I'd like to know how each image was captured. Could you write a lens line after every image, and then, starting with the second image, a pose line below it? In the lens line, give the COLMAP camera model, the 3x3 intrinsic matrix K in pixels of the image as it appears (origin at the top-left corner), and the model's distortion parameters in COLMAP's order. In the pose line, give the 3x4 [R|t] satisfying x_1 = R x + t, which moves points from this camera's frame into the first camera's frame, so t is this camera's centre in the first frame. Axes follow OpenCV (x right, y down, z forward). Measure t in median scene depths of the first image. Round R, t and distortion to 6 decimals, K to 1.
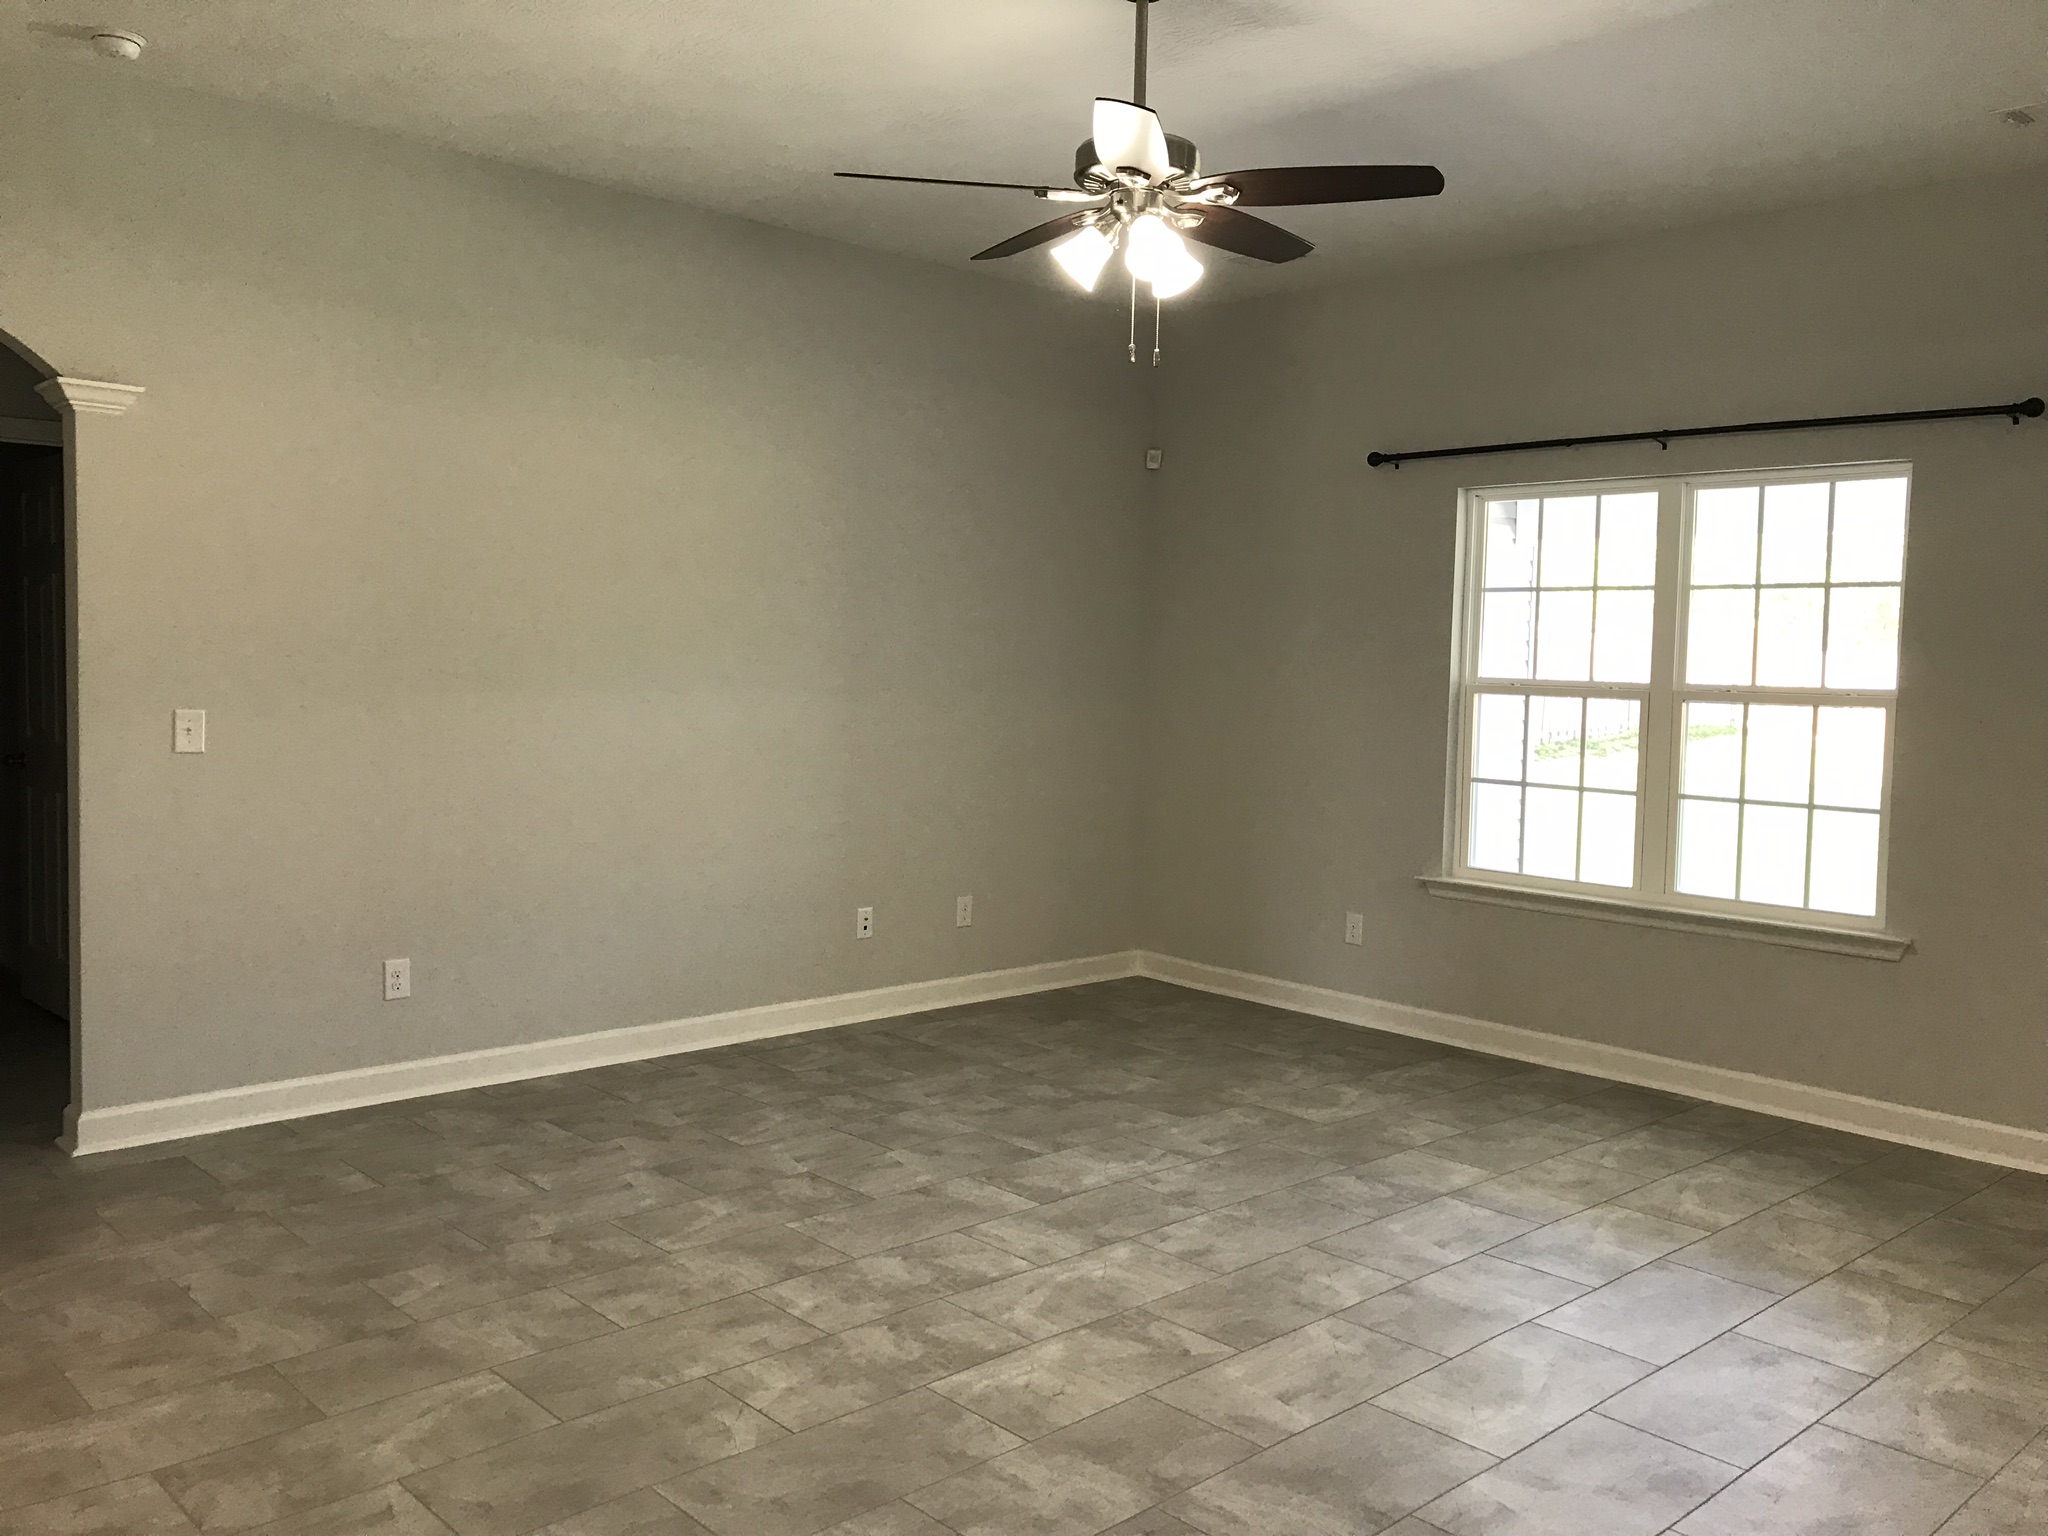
lens RADIAL K [[1681.9, 0, 1030.4], [0, 1681.9, 771.2], [0, 0, 1]] dist [0.012415, -0.000109]
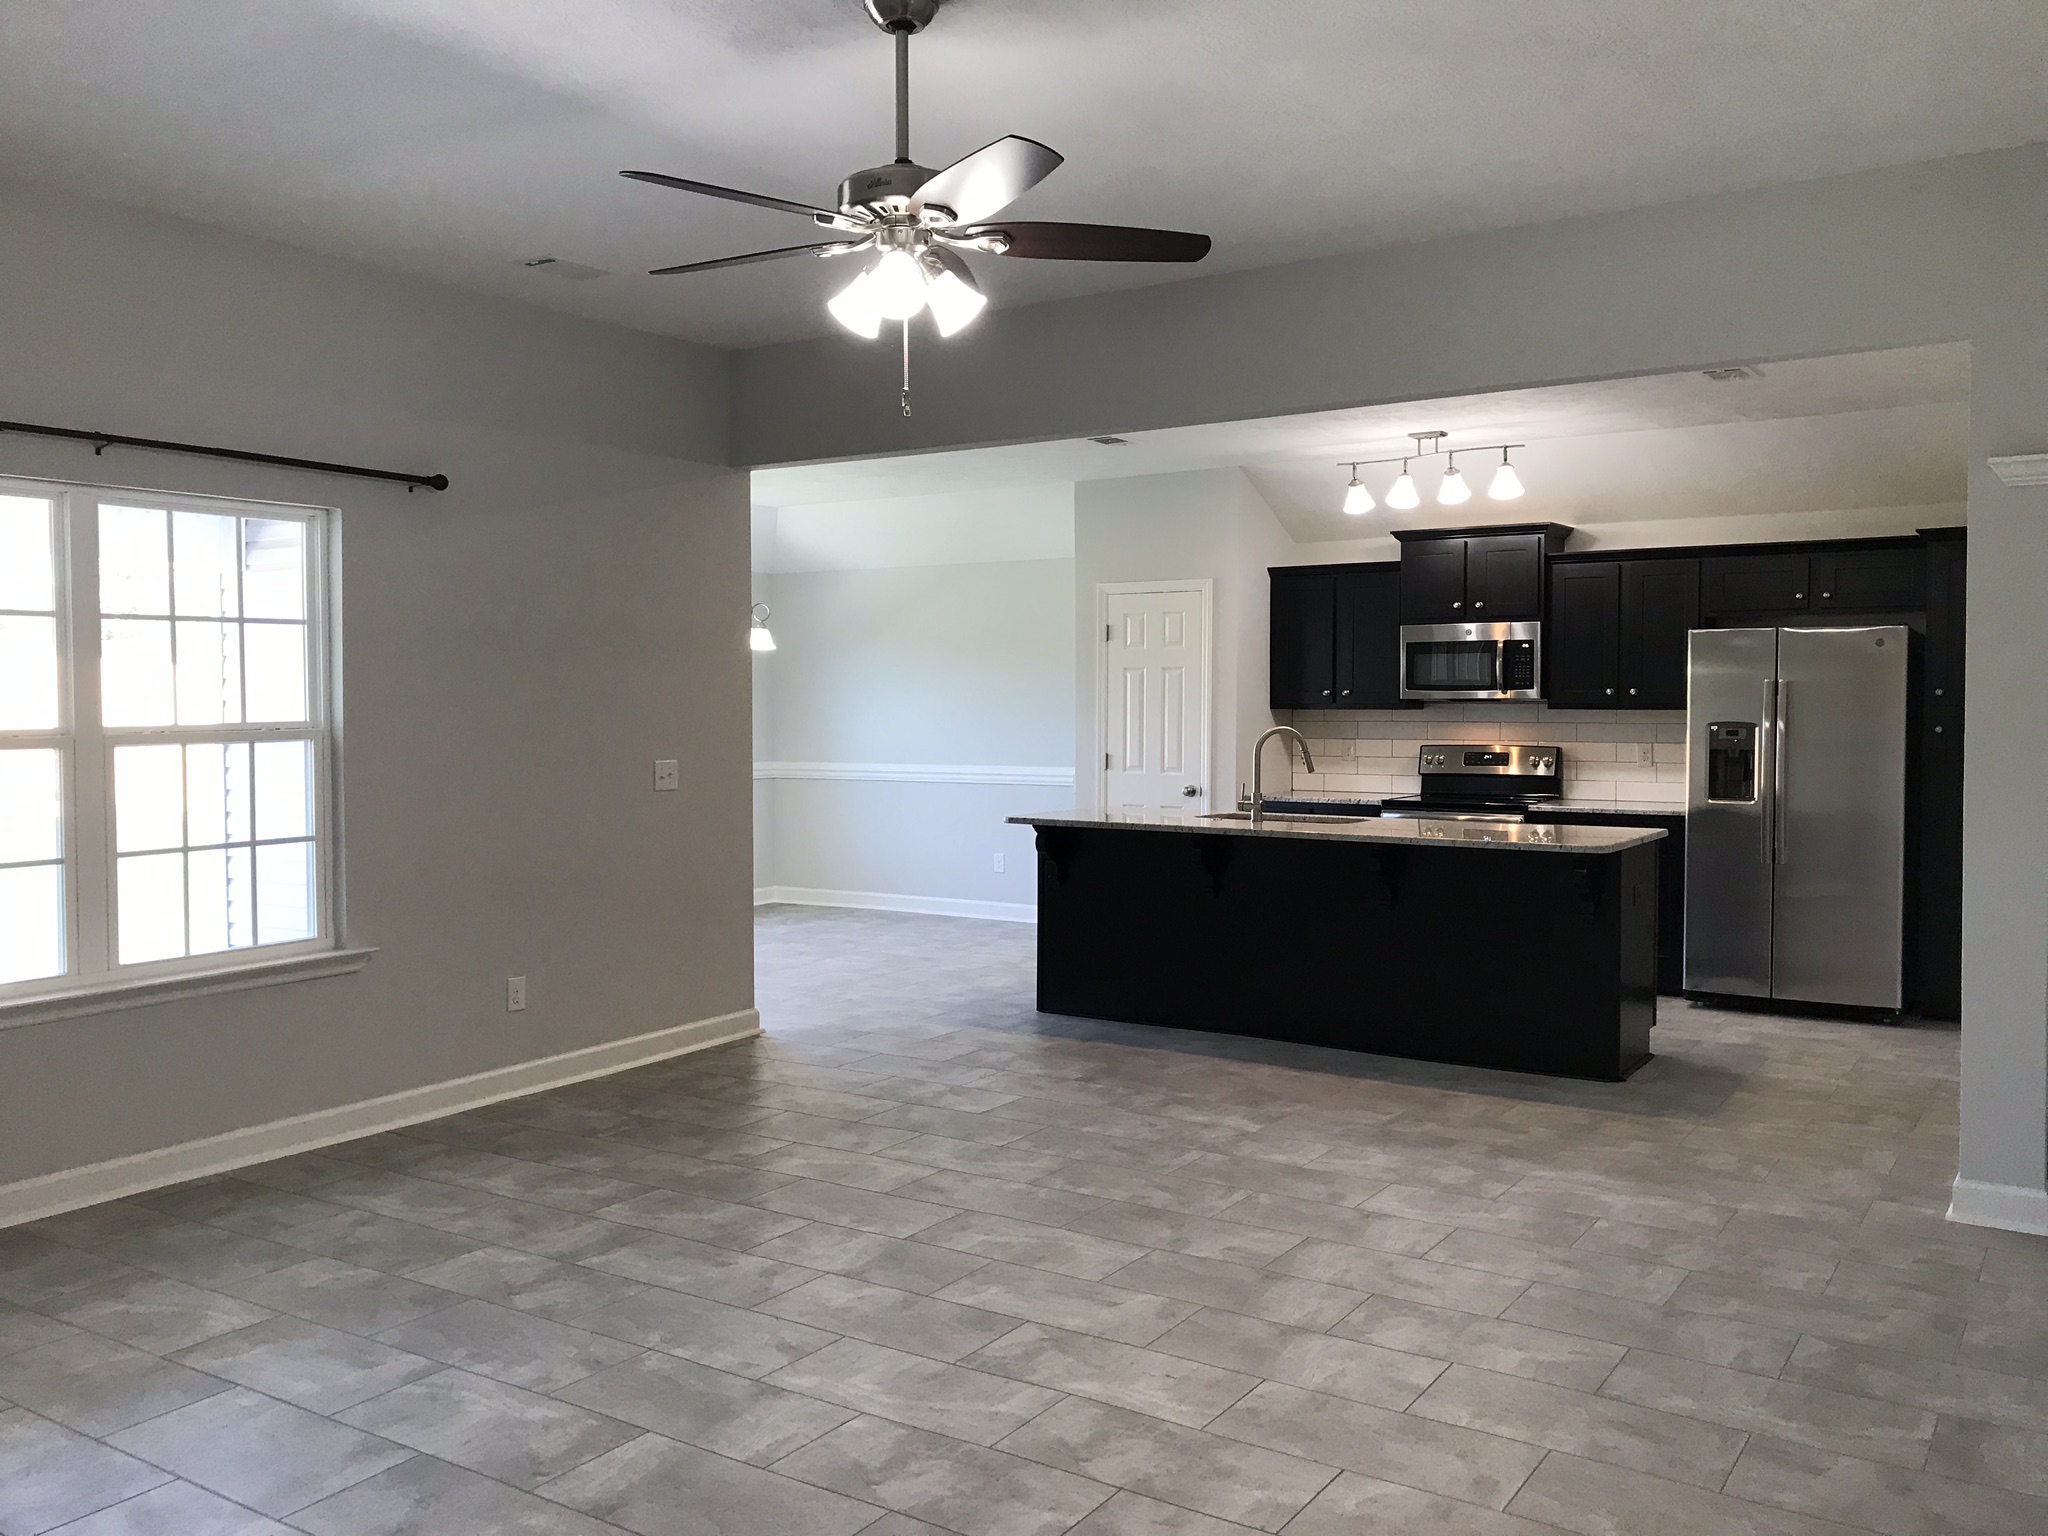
lens RADIAL K [[1681.9, 0, 1030.4], [0, 1681.9, 771.2], [0, 0, 1]] dist [0.012415, -0.000109]
pose [[-0.226986, -0.069635, 0.971405, -0.611676], [0.069531, 0.993736, 0.087483, -0.077594], [-0.971413, 0.087400, -0.220722, 0.788114]]
